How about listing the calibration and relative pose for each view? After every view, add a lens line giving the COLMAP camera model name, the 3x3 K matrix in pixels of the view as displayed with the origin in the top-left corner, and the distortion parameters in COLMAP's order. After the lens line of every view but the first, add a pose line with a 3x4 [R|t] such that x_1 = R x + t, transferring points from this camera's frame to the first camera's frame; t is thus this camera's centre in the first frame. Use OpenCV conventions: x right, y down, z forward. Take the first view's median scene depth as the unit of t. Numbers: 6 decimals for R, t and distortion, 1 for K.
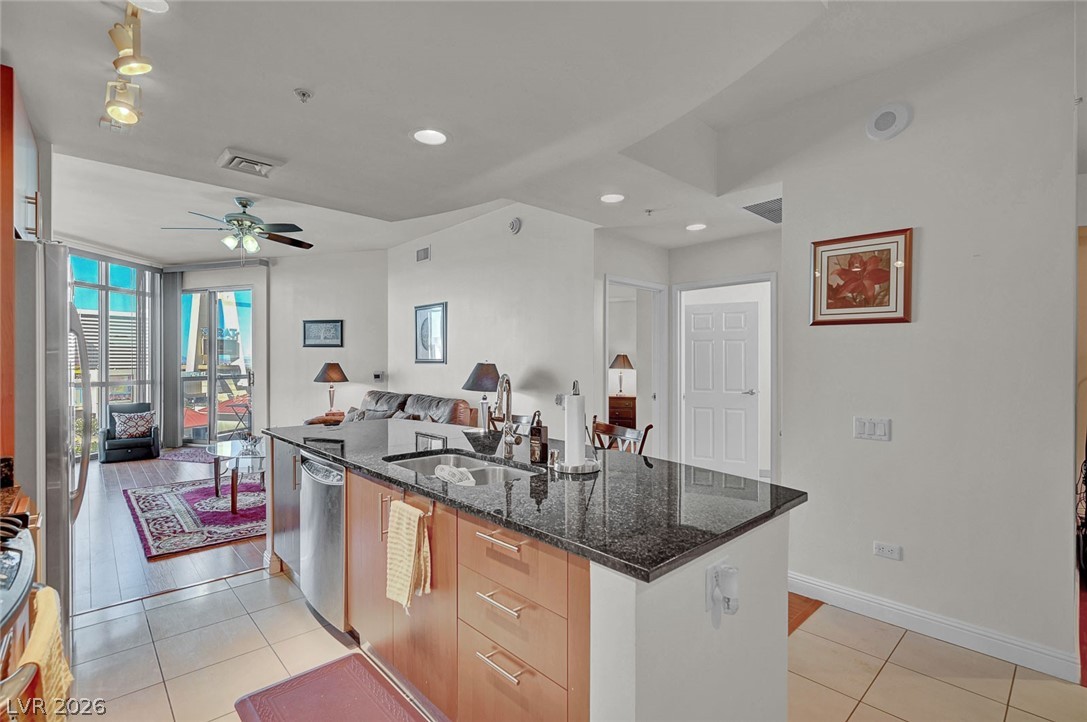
lens RADIAL K [[506.0, 0, 547.7], [0, 506.0, 365.1], [0, 0, 1]] dist [-0.000403, -0.001930]
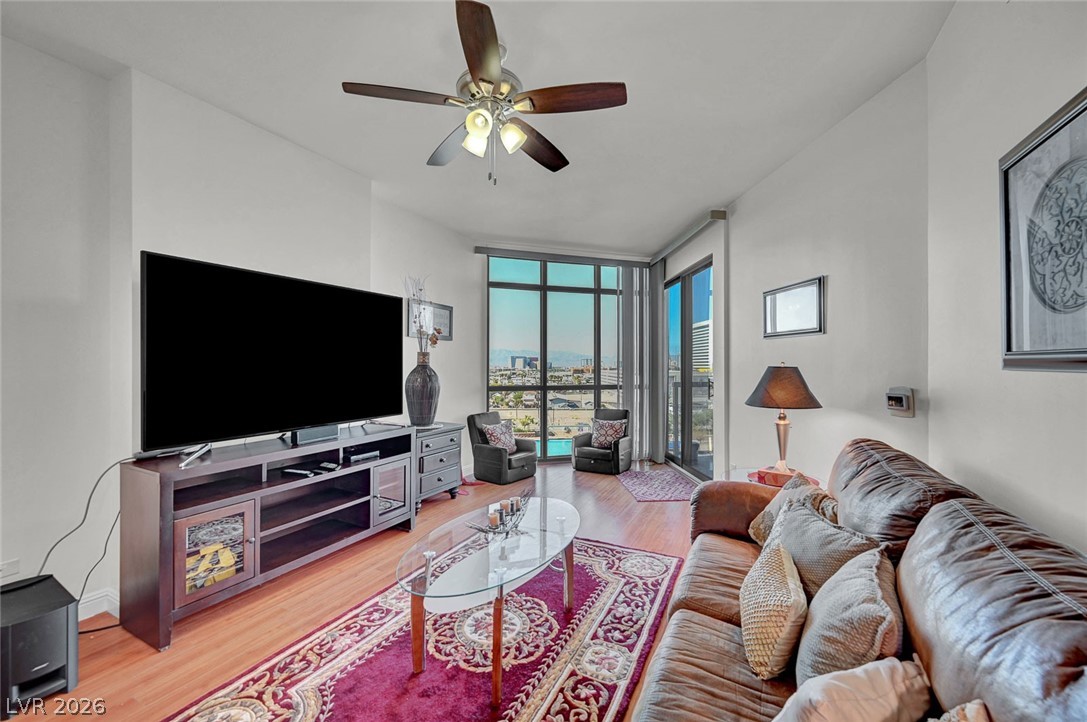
lens RADIAL K [[430.9, 0, 542.8], [0, 430.9, 366.7], [0, 0, 1]] dist [-0.001602, -0.000138]
pose [[0.348213, 0.000656, -0.937415, -0.123340], [-0.004896, 0.999987, -0.001119, -0.002772], [0.937403, 0.004979, 0.348212, 0.644224]]
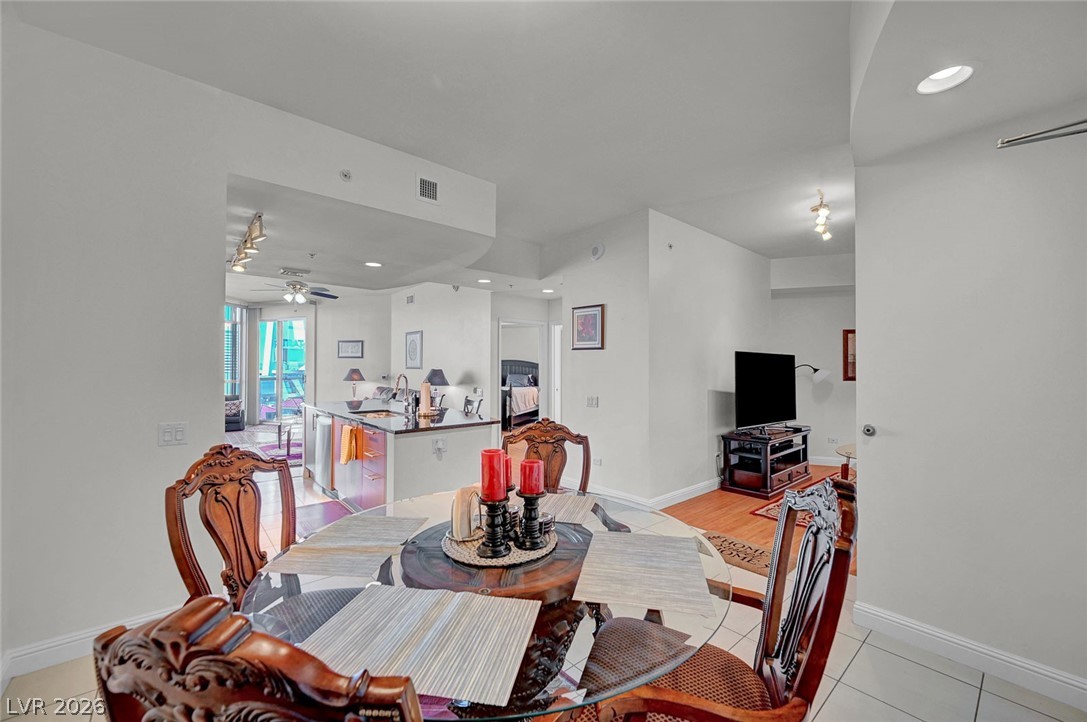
lens RADIAL K [[430.9, 0, 546.1], [0, 430.9, 362.7], [0, 0, 1]] dist [-0.001602, -0.000138]
pose [[0.999277, 0.000619, -0.038006, 0.205010], [-0.001290, 0.999844, -0.017622, 0.000357], [0.037989, 0.017659, 0.999122, -0.286868]]
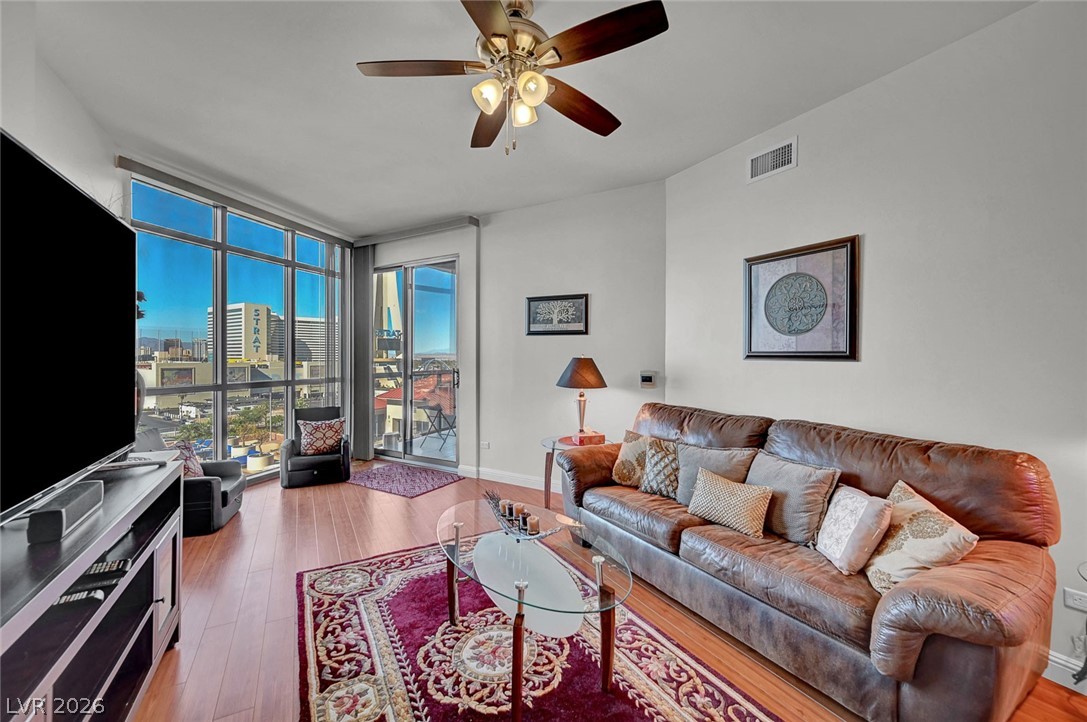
lens RADIAL K [[430.9, 0, 542.8], [0, 430.9, 362.2], [0, 0, 1]] dist [-0.001602, -0.000138]
pose [[0.973706, 0.005760, -0.227735, -0.349292], [-0.004358, 0.999968, 0.006657, -0.002256], [0.227766, -0.005490, 0.973700, 0.449334]]
